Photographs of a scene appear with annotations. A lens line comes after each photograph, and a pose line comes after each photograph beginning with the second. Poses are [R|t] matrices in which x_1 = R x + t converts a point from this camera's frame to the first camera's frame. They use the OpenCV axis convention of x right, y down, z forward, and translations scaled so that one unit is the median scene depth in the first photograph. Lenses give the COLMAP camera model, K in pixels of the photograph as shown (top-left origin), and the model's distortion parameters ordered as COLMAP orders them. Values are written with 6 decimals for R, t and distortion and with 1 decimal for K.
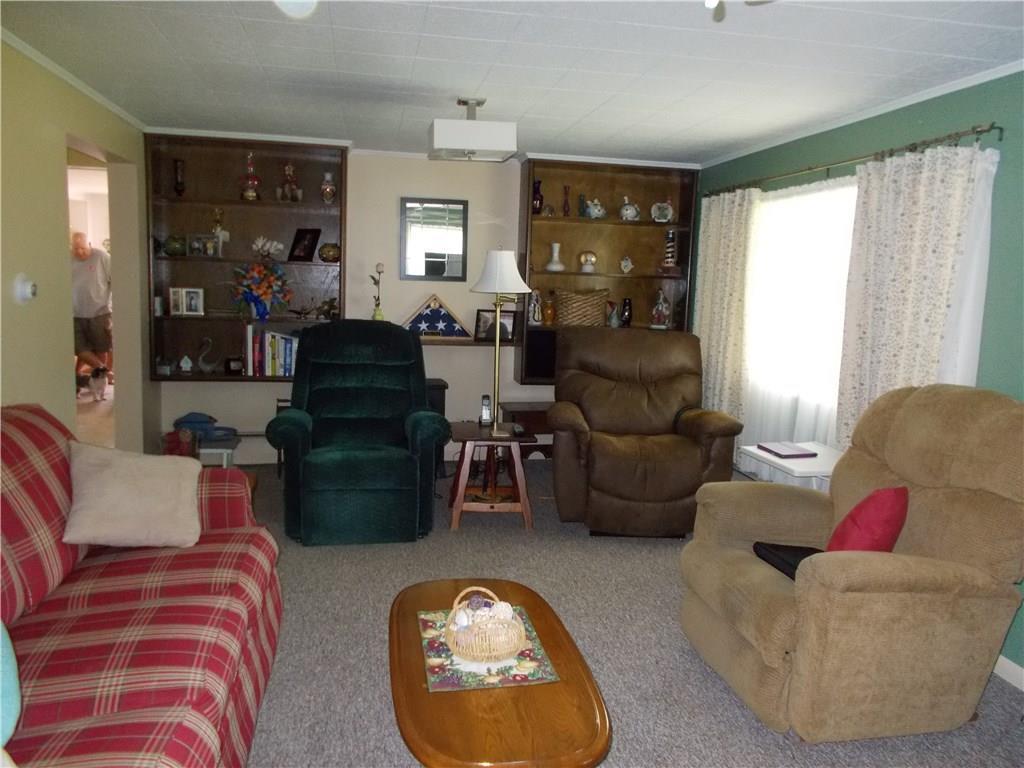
lens RADIAL K [[793.0, 0, 515.7], [0, 793.0, 381.0], [0, 0, 1]] dist [0.009541, -0.005505]
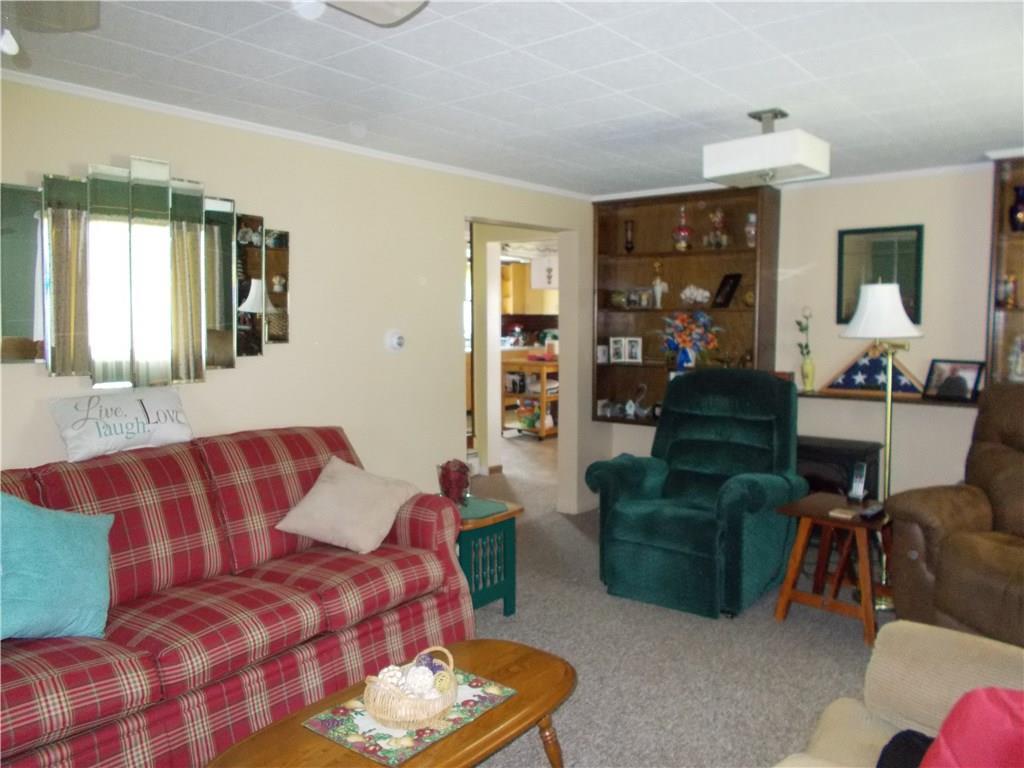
lens RADIAL K [[793.0, 0, 515.7], [0, 793.0, 385.4], [0, 0, 1]] dist [0.009541, -0.005505]
pose [[0.652509, 0.032826, -0.757069, 0.309006], [-0.074755, 0.996976, -0.021202, -0.017479], [0.754084, 0.070430, 0.652990, 0.184897]]
